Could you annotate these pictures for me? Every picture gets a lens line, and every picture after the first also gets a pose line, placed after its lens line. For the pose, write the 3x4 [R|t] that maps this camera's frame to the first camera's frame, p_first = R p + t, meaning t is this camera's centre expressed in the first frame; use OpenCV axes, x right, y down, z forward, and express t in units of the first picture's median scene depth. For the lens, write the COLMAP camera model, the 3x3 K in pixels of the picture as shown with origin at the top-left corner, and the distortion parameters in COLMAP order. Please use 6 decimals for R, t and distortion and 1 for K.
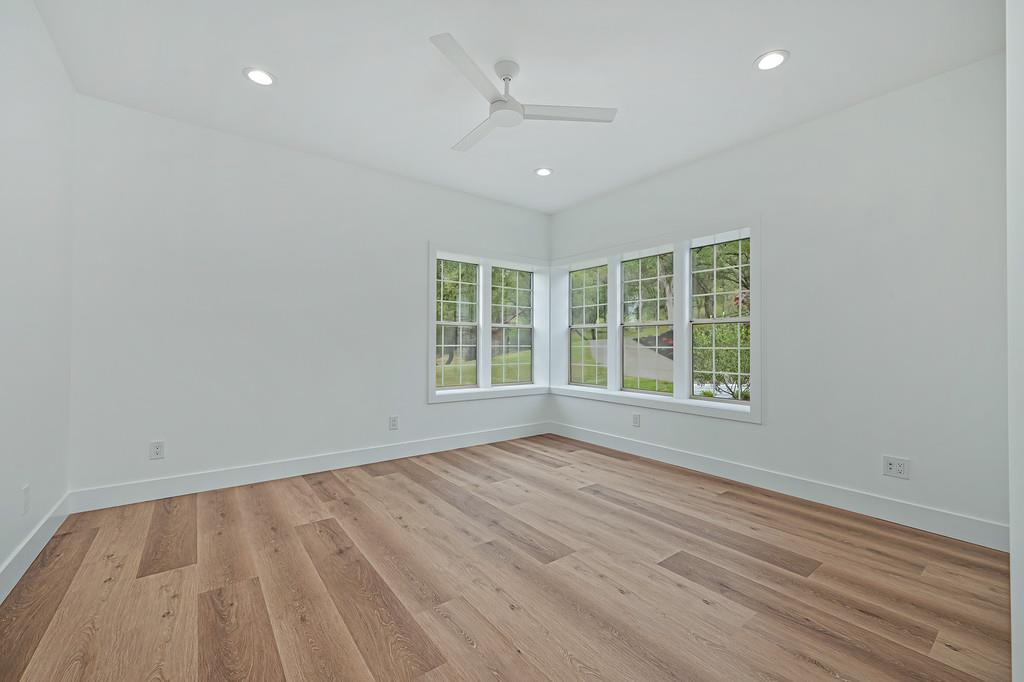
lens RADIAL K [[407.9, 0, 515.9], [0, 407.9, 341.5], [0, 0, 1]] dist [-0.001135, -0.000386]
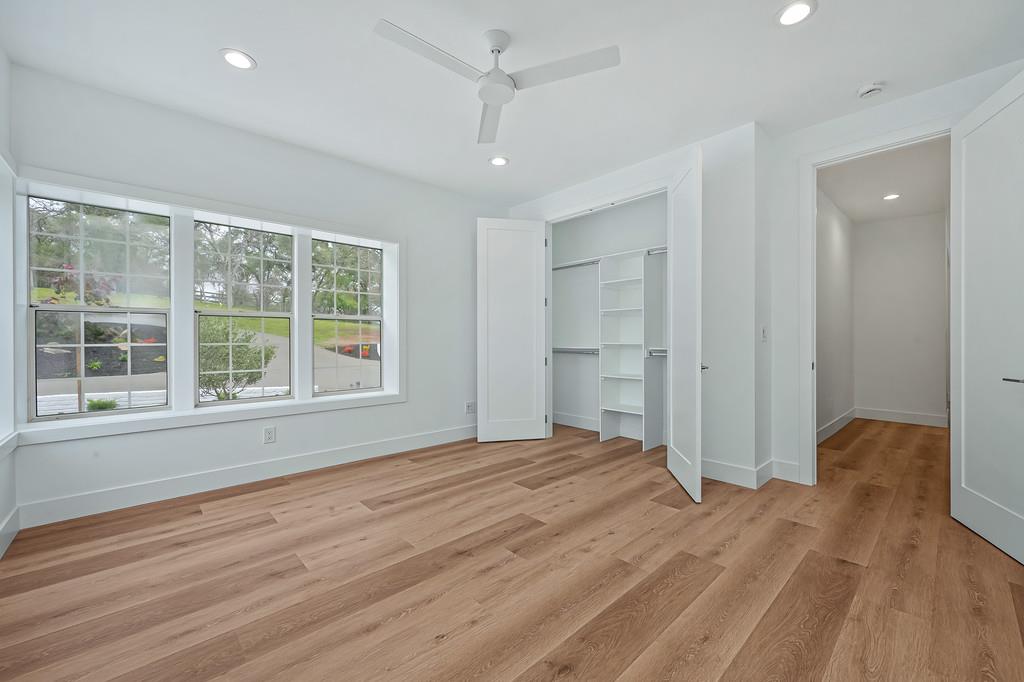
lens RADIAL K [[407.1, 0, 519.5], [0, 407.1, 339.7], [0, 0, 1]] dist [0.000992, 0.000221]
pose [[-0.085126, -0.004327, 0.996361, -0.797967], [-0.002943, 0.999987, 0.004091, 0.001908], [-0.996366, -0.002584, -0.085138, 0.854035]]
